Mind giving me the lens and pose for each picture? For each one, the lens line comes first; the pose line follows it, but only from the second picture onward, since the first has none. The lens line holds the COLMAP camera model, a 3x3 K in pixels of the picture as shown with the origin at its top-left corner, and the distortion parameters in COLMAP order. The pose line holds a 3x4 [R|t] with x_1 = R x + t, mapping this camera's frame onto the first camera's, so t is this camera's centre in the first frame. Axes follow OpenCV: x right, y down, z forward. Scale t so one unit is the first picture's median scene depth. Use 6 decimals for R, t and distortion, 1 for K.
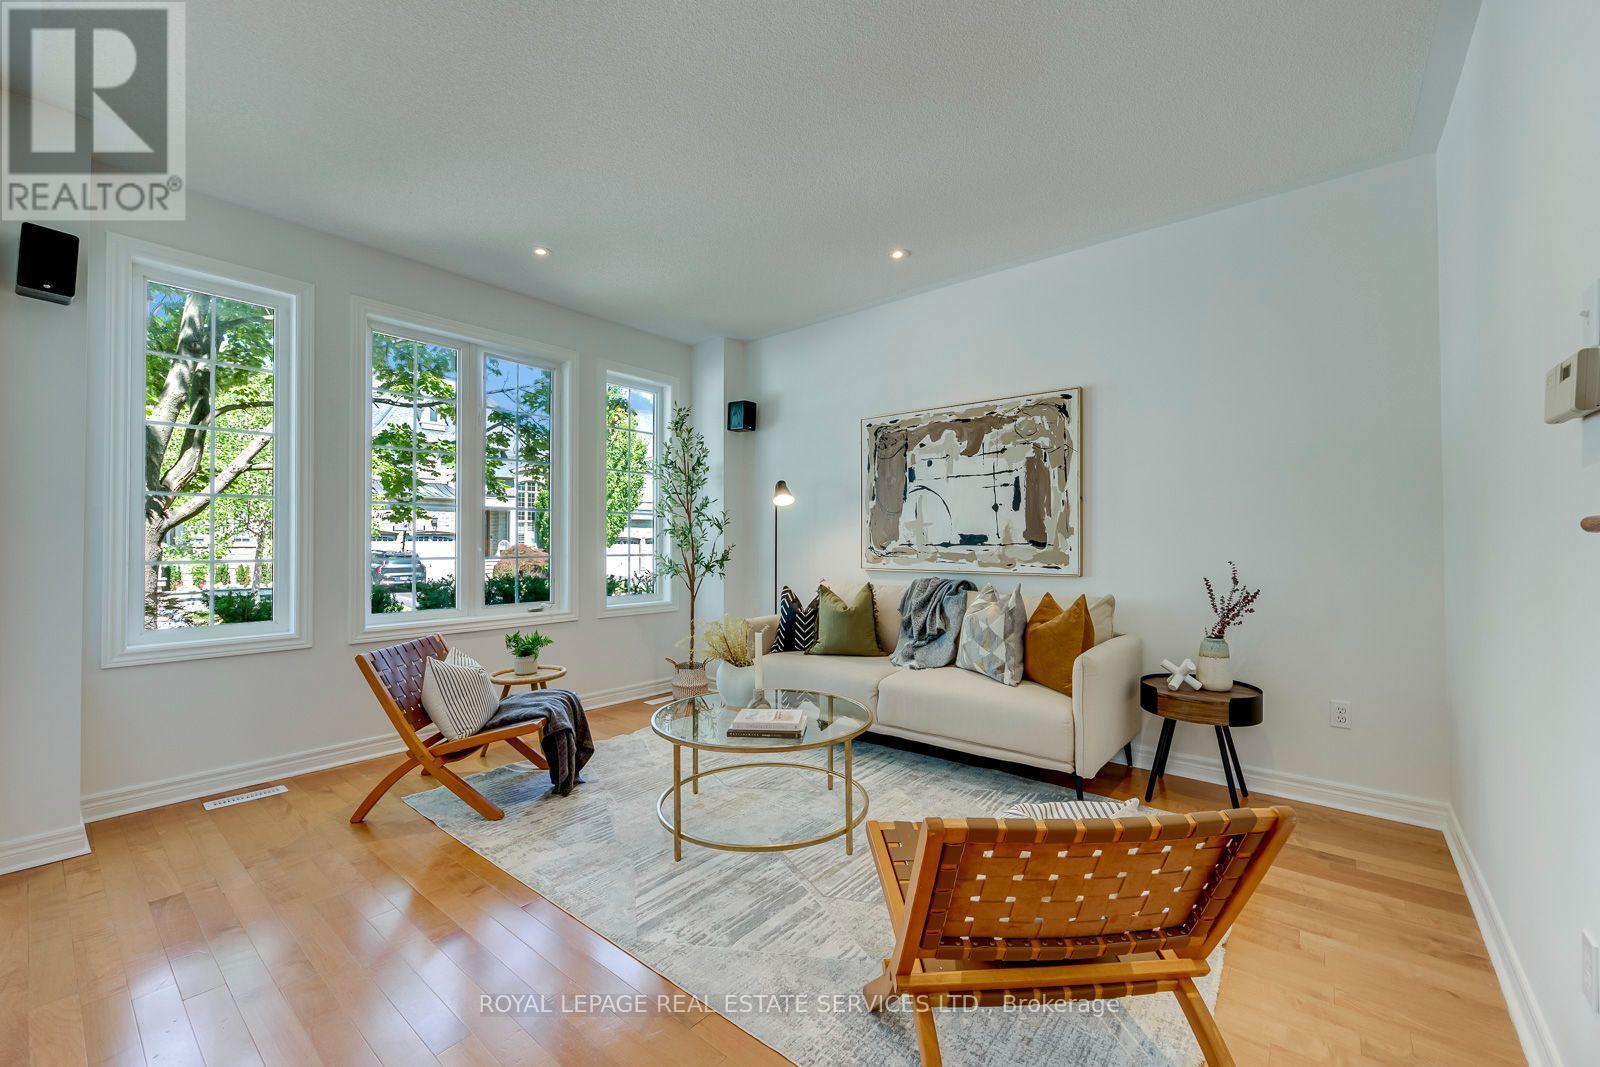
lens RADIAL K [[640.7, 0, 802.5], [0, 640.7, 537.6], [0, 0, 1]] dist [0.000904, 0.000616]
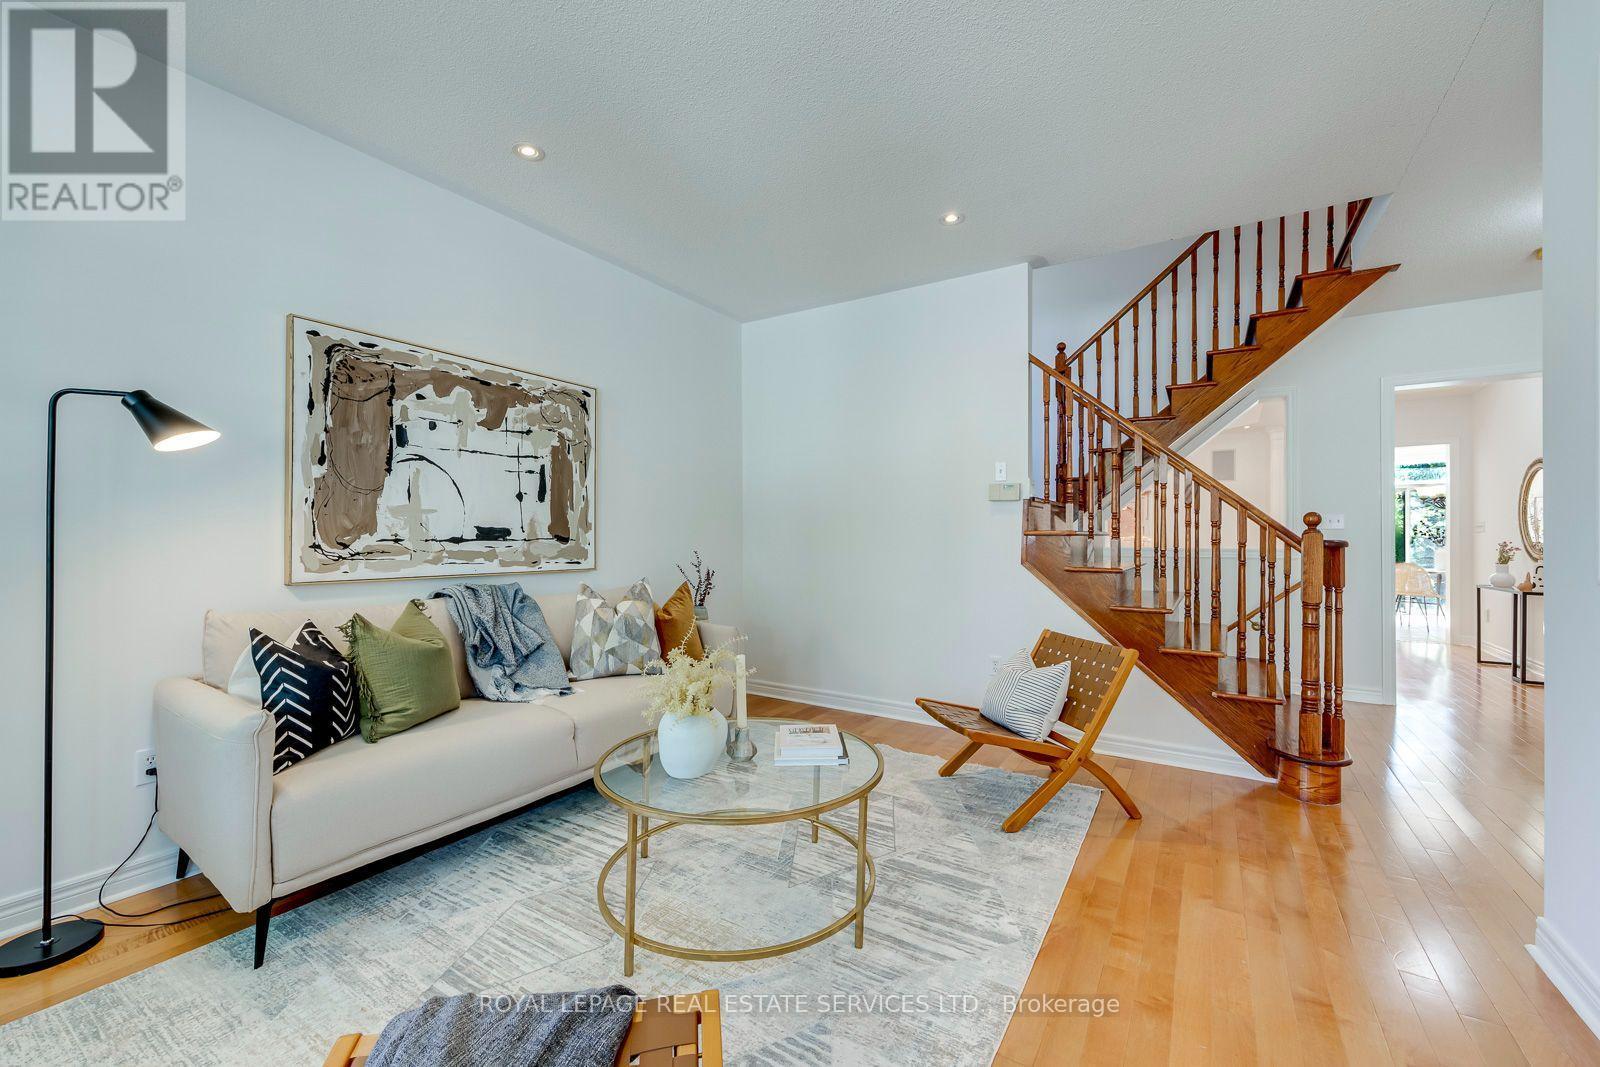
lens RADIAL K [[640.7, 0, 802.5], [0, 640.7, 537.6], [0, 0, 1]] dist [0.000904, 0.000616]
pose [[-0.113545, 0.002139, 0.993531, -0.573046], [-0.007056, 0.999971, -0.002959, 0.007743], [-0.993508, -0.007346, -0.113527, 0.695102]]
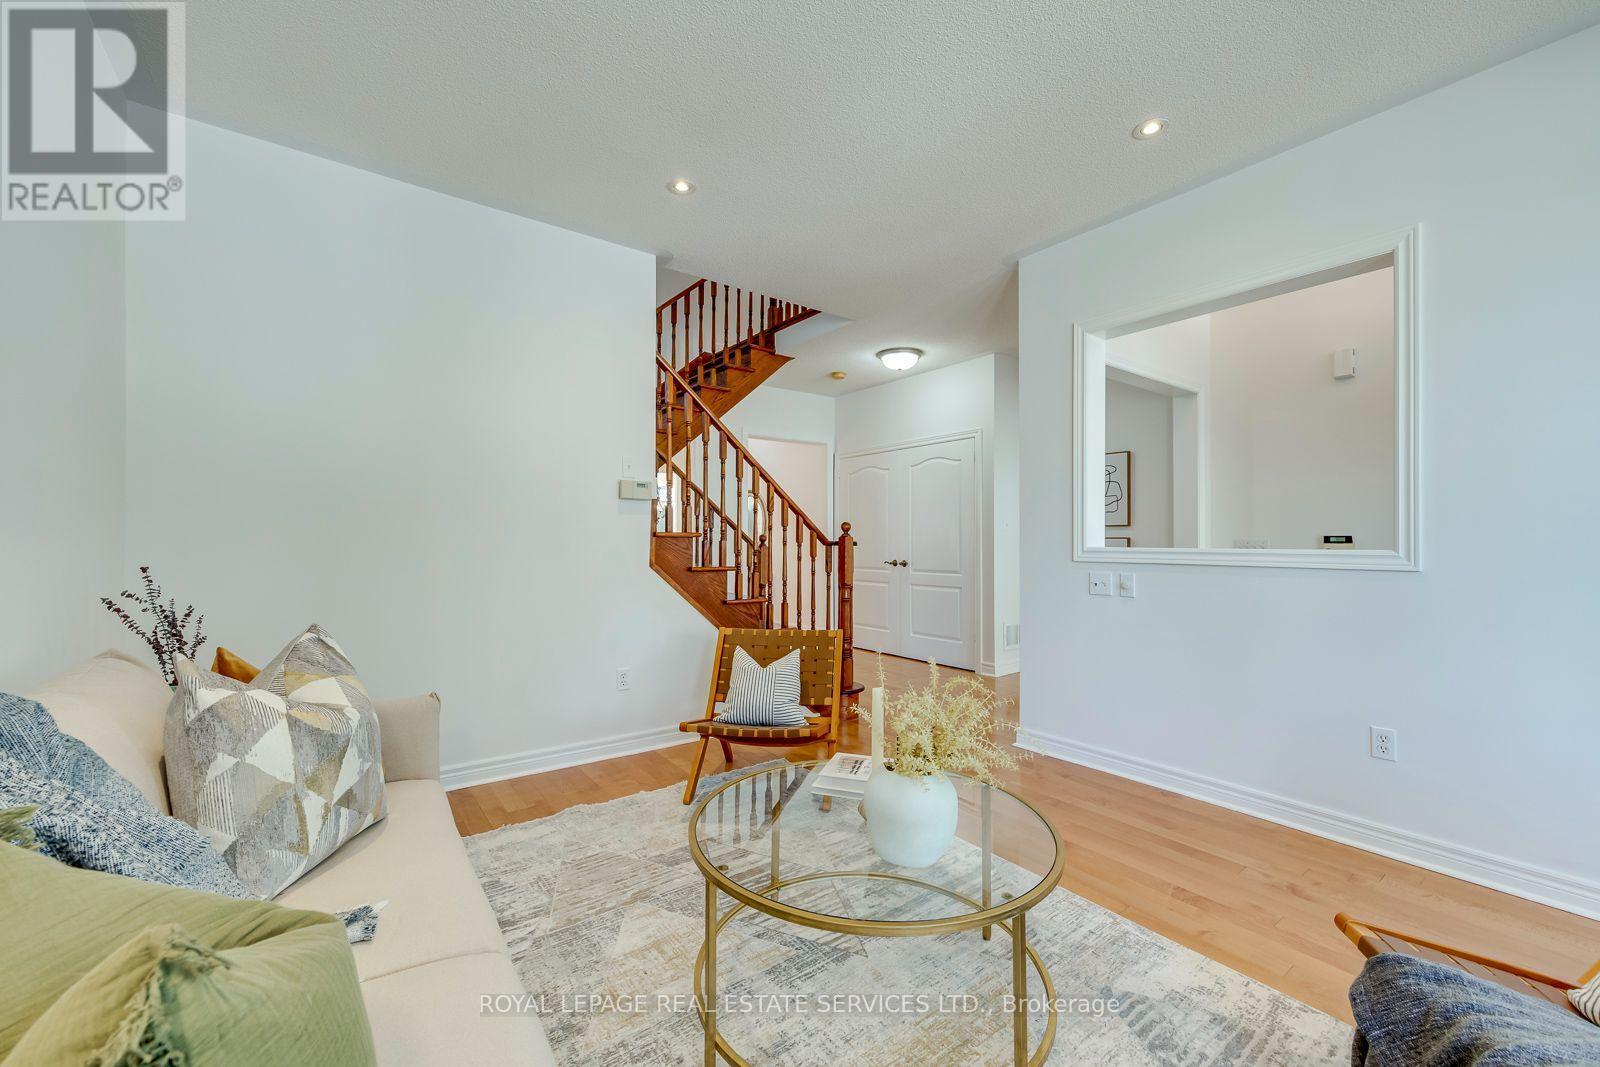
lens RADIAL K [[644.4, 0, 804.1], [0, 644.4, 537.8], [0, 0, 1]] dist [-0.002558, 0.000063]
pose [[-0.967335, 0.001601, 0.253496, -0.106710], [-0.000710, 0.999959, -0.009024, 0.009099], [-0.253500, -0.008909, -0.967294, 1.097945]]
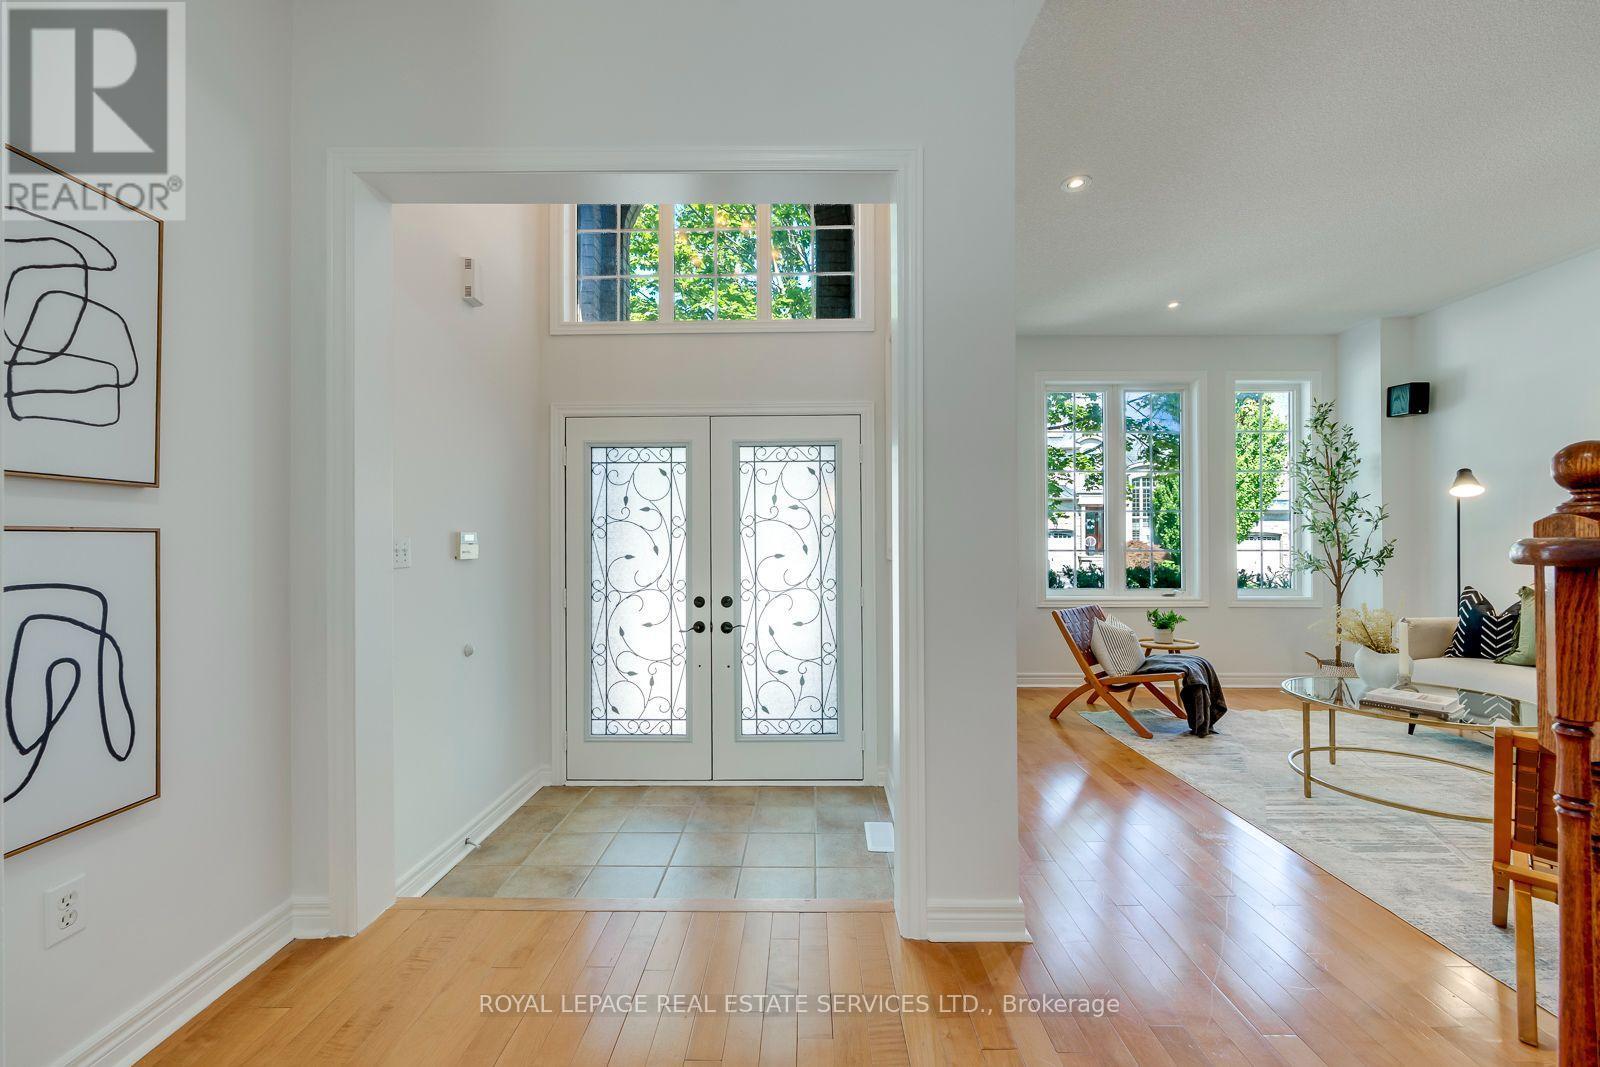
lens RADIAL K [[640.7, 0, 802.5], [0, 640.7, 537.6], [0, 0, 1]] dist [0.000904, 0.000616]
pose [[0.629479, -0.003243, -0.777010, 0.090957], [0.007707, 0.999968, 0.002070, -0.001862], [0.776979, -0.007292, 0.629484, -0.310882]]
